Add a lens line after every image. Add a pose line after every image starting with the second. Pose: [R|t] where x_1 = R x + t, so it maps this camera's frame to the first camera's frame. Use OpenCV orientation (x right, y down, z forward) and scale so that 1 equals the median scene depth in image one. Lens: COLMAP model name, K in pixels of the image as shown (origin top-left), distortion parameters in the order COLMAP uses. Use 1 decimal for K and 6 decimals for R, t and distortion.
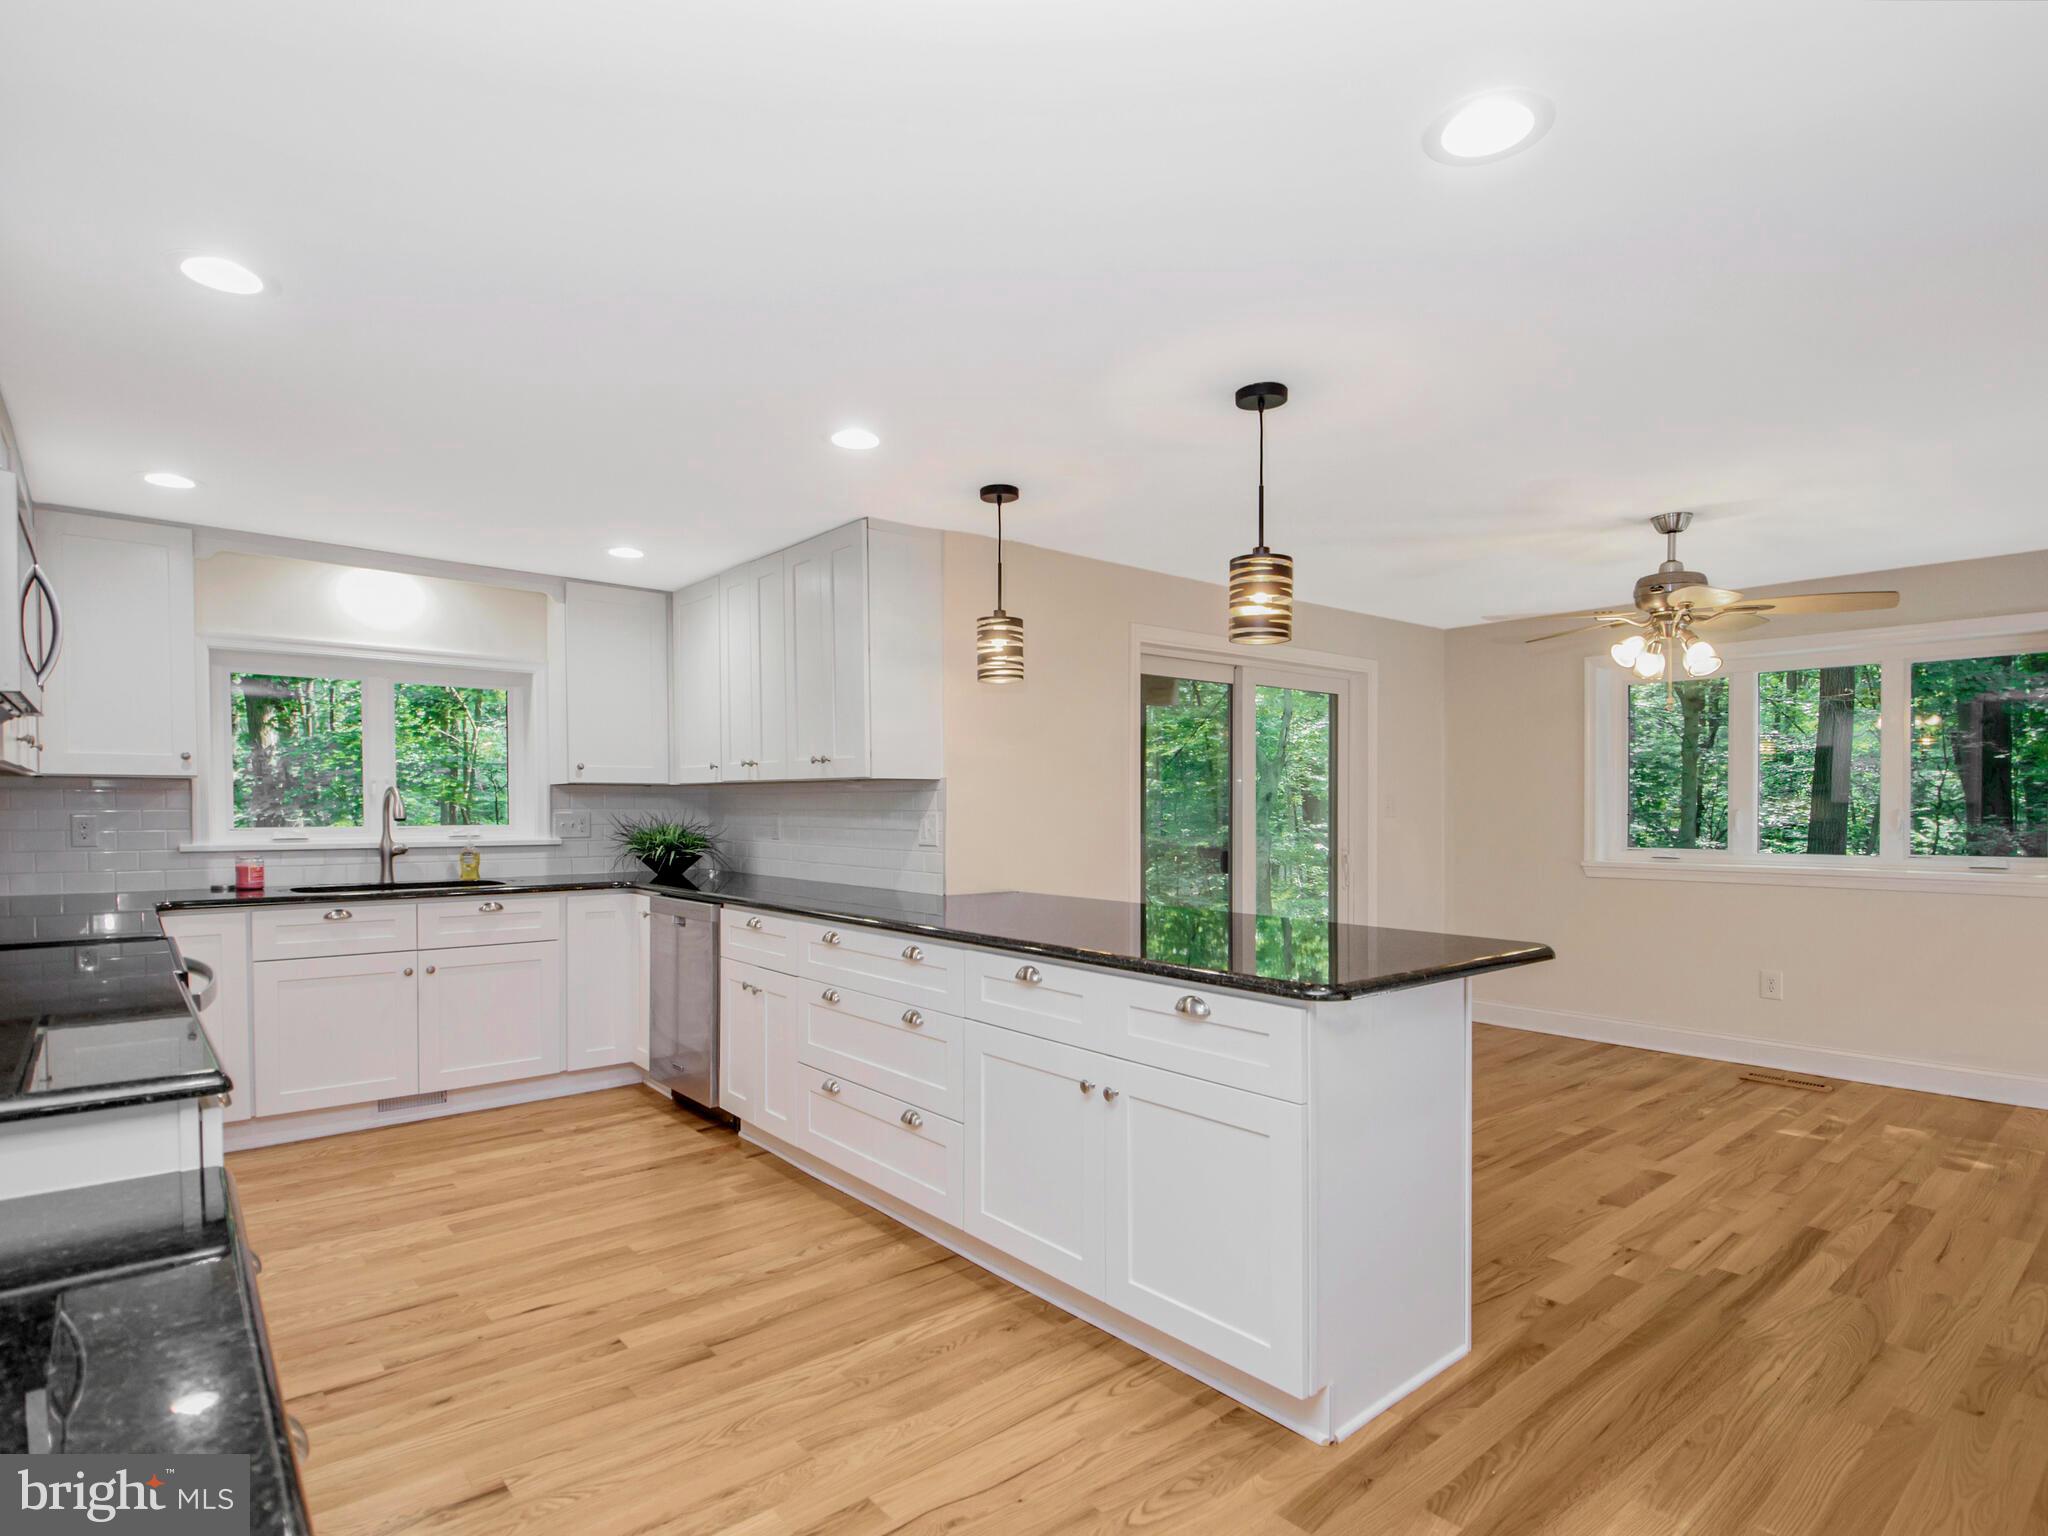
lens RADIAL K [[1025.4, 0, 1021.5], [0, 1025.4, 827.1], [0, 0, 1]] dist [0.000594, -0.028994]
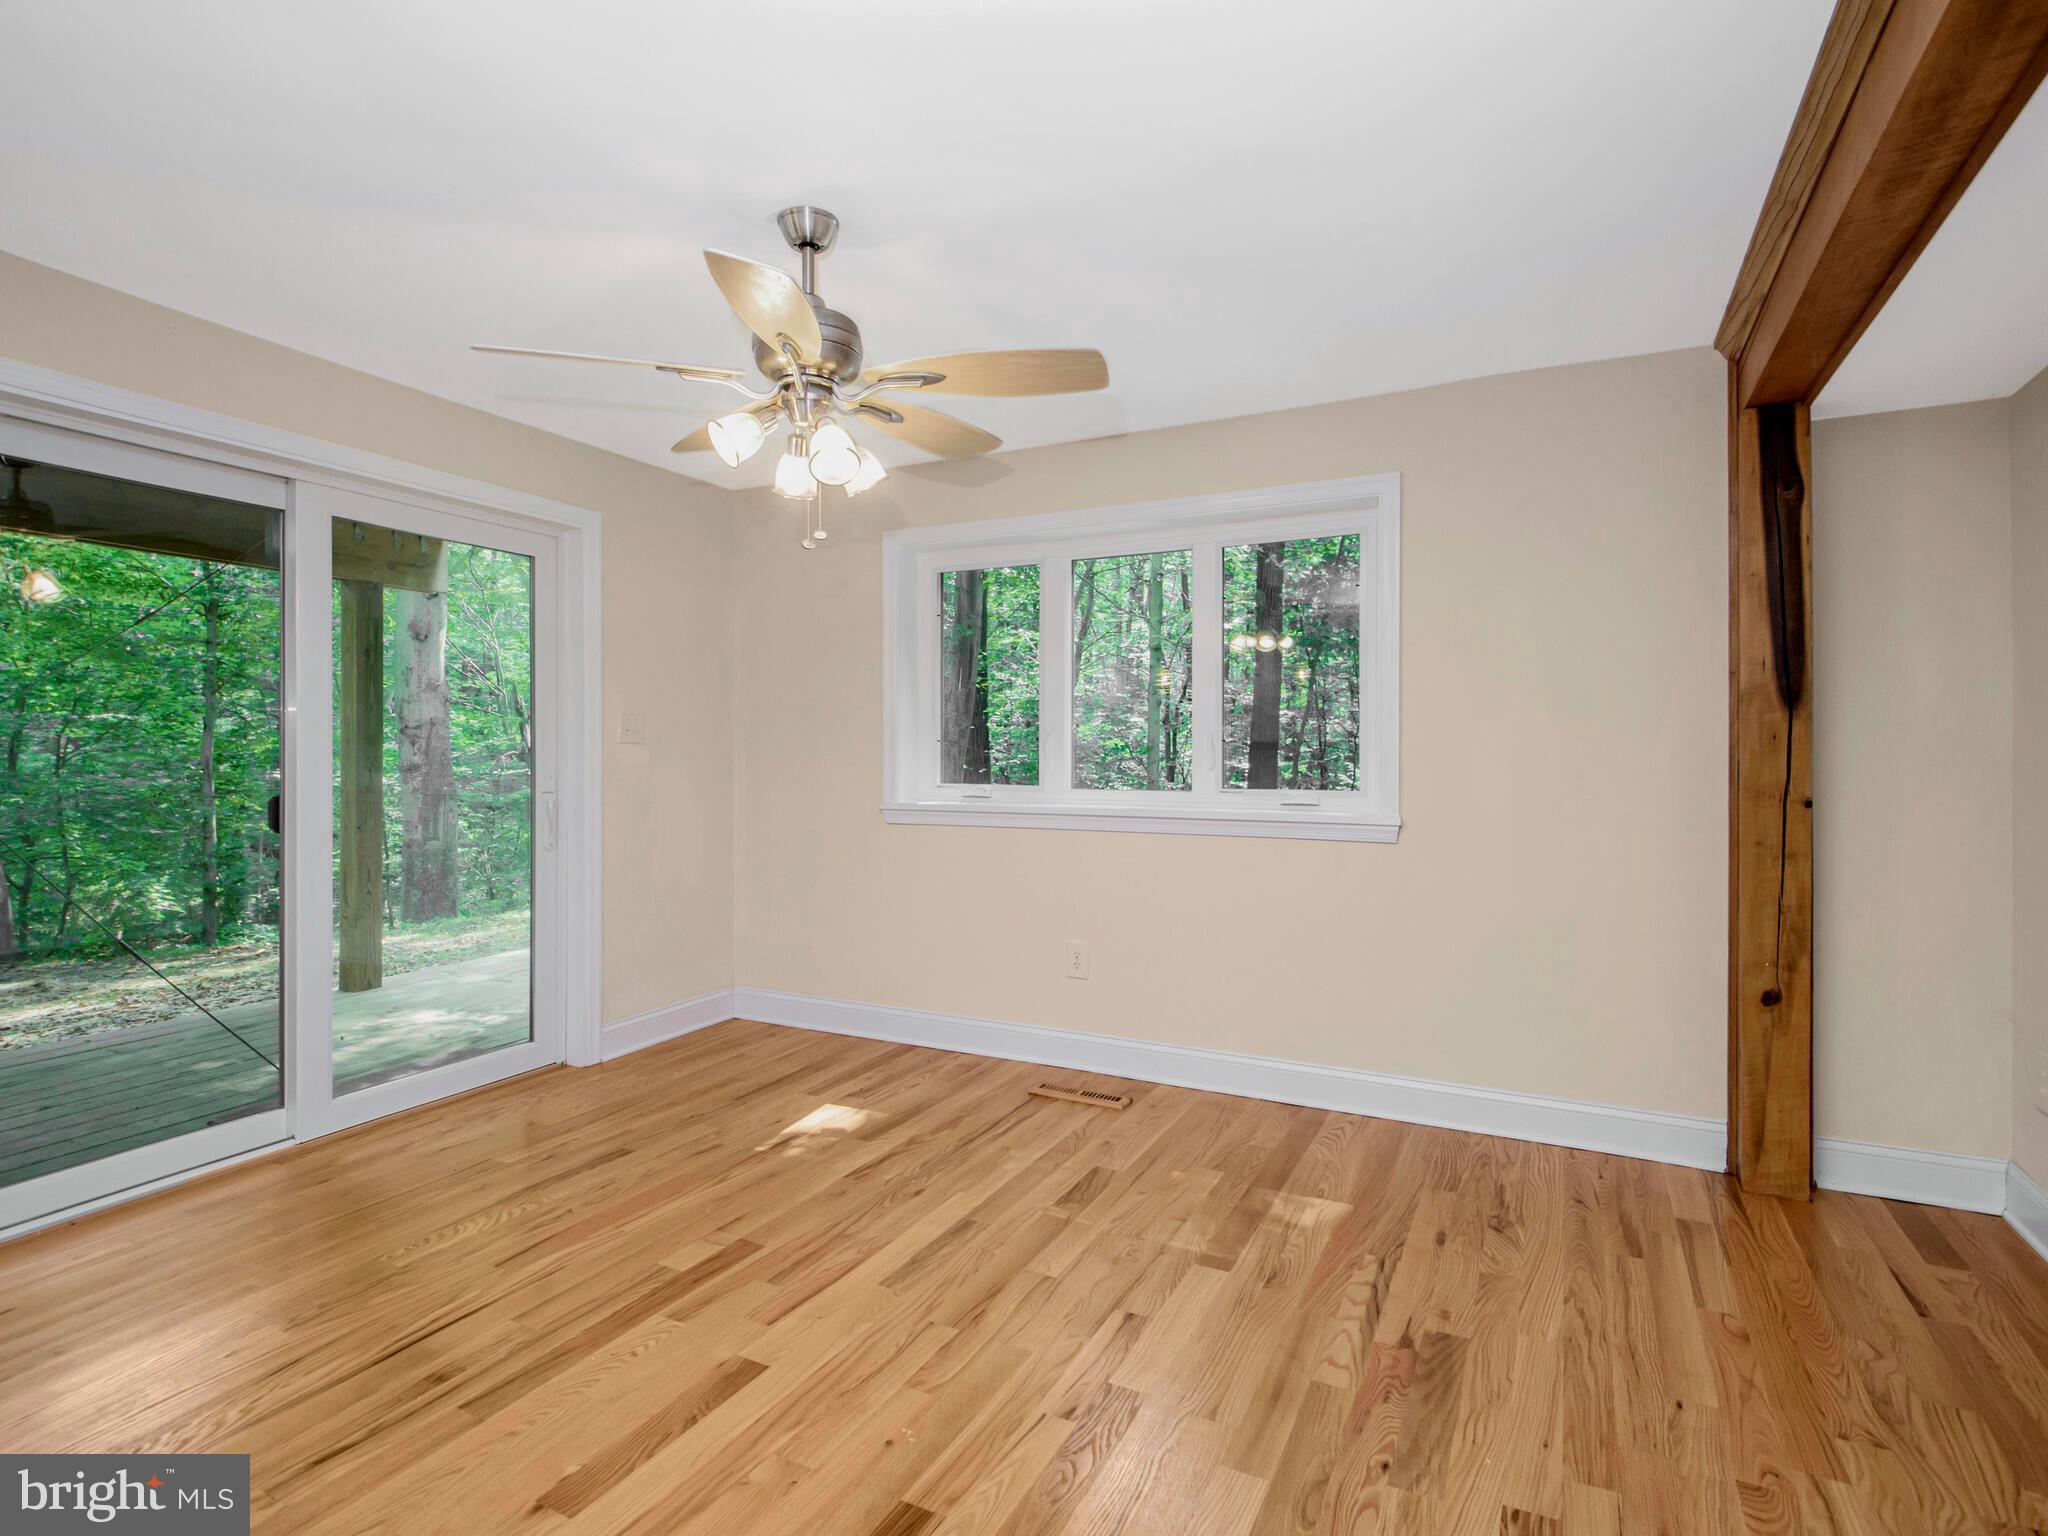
lens RADIAL K [[1028.7, 0, 1024.0], [0, 1028.7, 768.0], [0, 0, 1]] dist [-0.000775, -0.000200]
pose [[0.914545, 0.002658, 0.404475, 0.457861], [-0.002203, 0.999996, -0.001589, 0.011702], [-0.404477, 0.000562, 0.914548, 0.359434]]
